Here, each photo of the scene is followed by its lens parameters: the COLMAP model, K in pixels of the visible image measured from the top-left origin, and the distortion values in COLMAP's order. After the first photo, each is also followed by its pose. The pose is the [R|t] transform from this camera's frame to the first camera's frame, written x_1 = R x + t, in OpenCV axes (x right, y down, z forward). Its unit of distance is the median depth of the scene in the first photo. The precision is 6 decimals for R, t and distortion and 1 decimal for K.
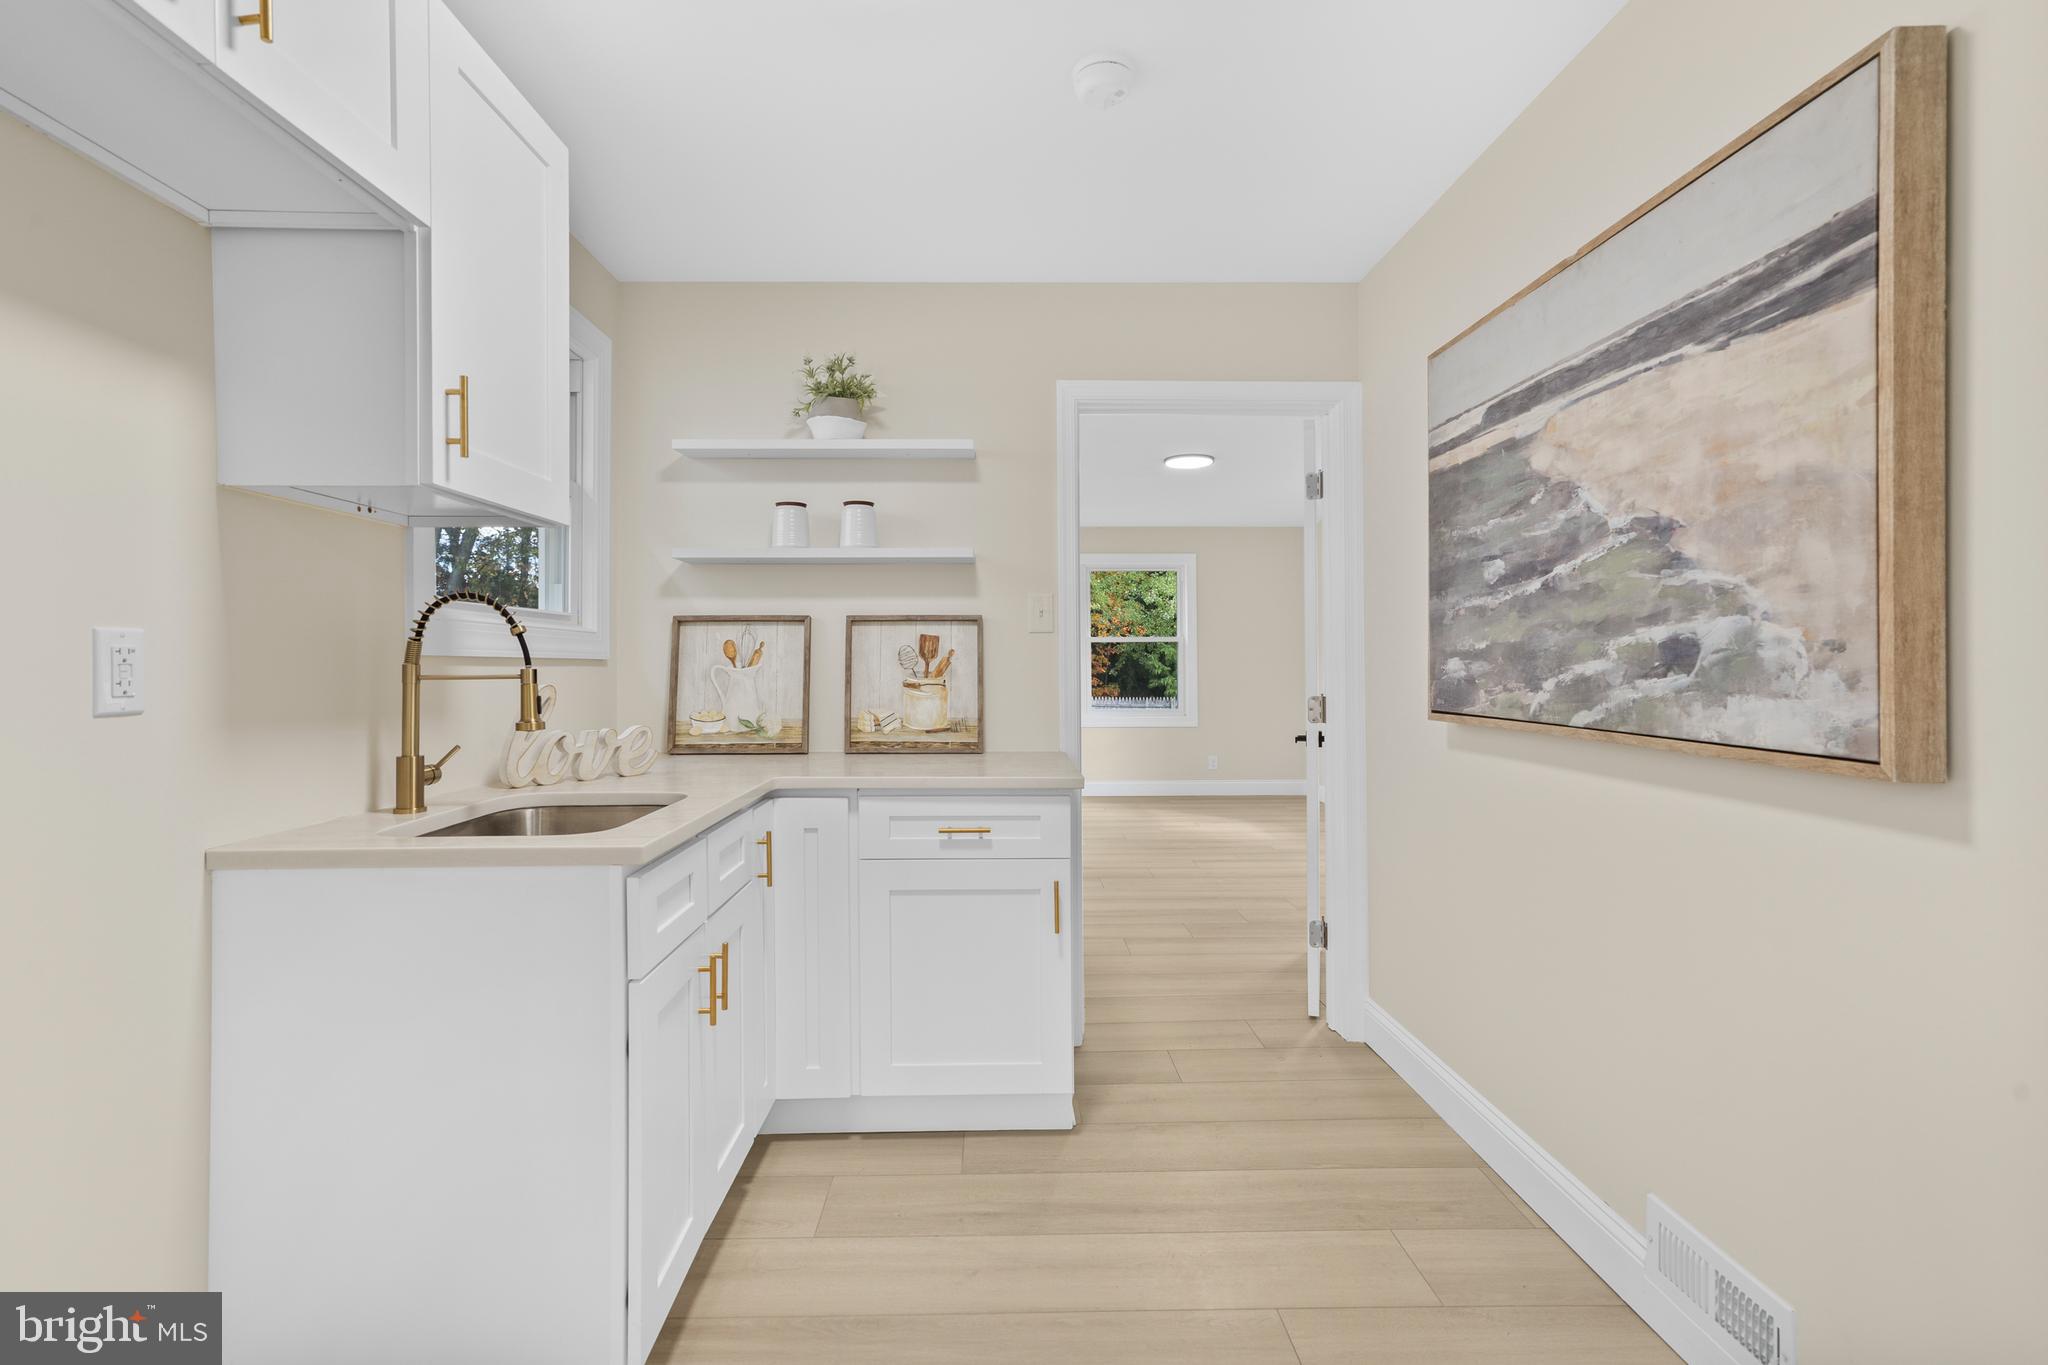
lens RADIAL K [[939.9, 0, 986.9], [0, 939.9, 656.5], [0, 0, 1]] dist [-0.000478, 0.007247]
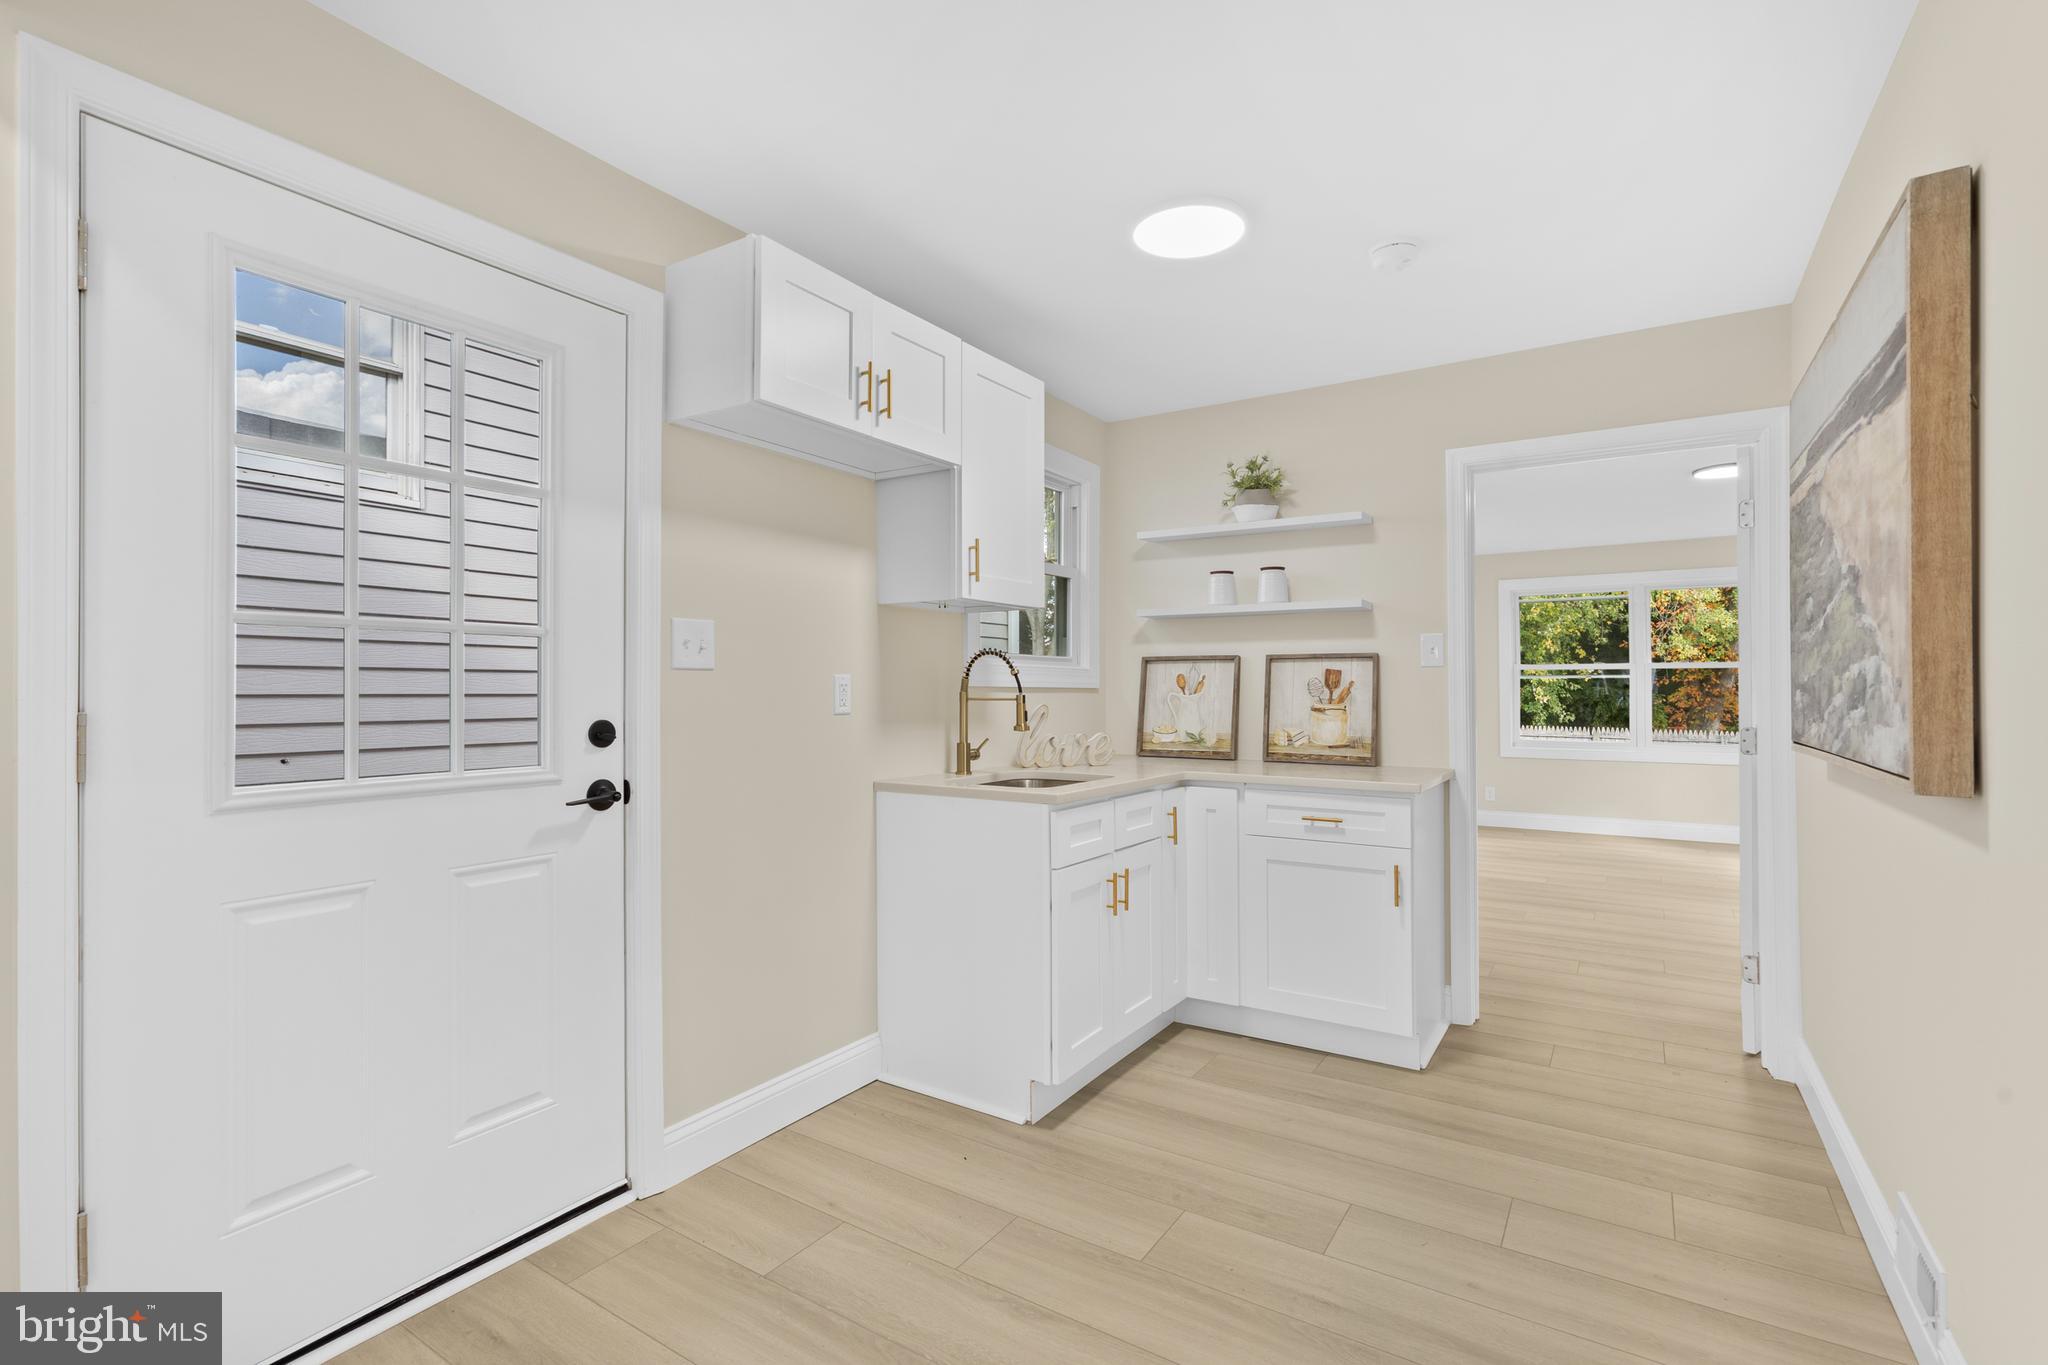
lens RADIAL K [[939.9, 0, 1031.6], [0, 939.9, 685.2], [0, 0, 1]] dist [-0.000478, 0.007247]
pose [[0.846585, 0.001016, -0.532252, 0.311439], [0.000073, 0.999998, 0.002025, -0.005287], [0.532253, -0.001753, 0.846584, -0.309881]]
